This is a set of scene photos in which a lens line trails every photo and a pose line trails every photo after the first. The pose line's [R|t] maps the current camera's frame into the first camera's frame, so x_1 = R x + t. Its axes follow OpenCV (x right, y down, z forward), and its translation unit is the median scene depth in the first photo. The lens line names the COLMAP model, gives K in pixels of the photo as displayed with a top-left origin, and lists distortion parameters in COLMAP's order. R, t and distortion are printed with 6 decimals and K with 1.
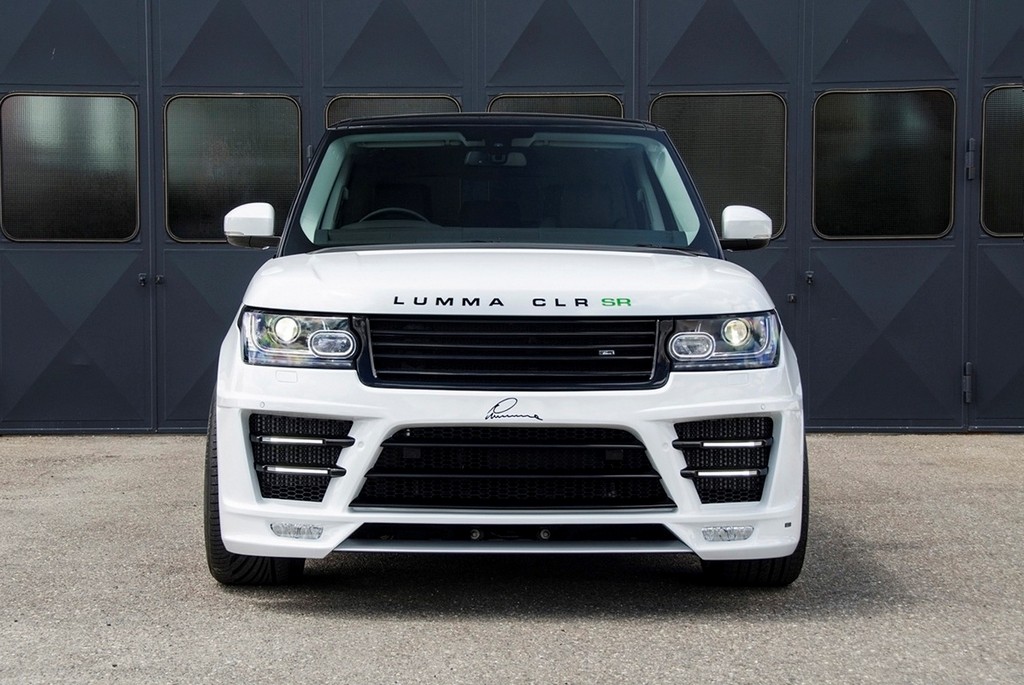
lens RADIAL K [[1989.0, 0, 488.0], [0, 1989.0, 355.3], [0, 0, 1]] dist [0.355811, 0.000000]
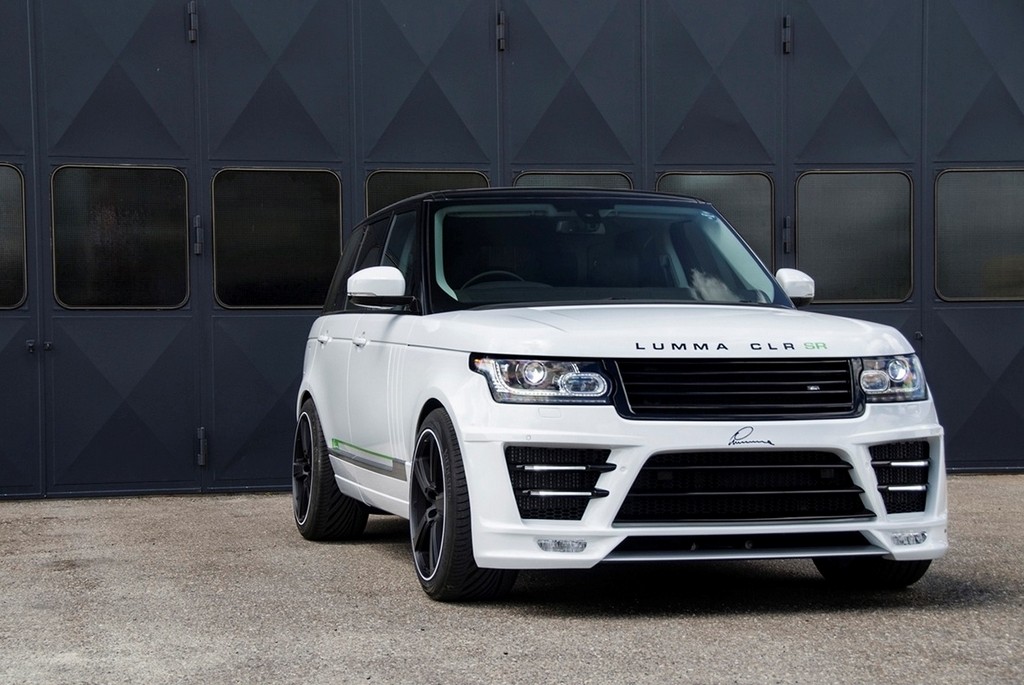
lens RADIAL K [[2051.4, 0, 485.8], [0, 2051.4, 376.9], [0, 0, 1]] dist [0.411443, 0.000000]
pose [[0.969048, -0.012071, 0.246578, -0.425680], [0.019308, 0.999450, -0.026954, 0.021127], [-0.246117, 0.030881, 0.968748, -0.146377]]
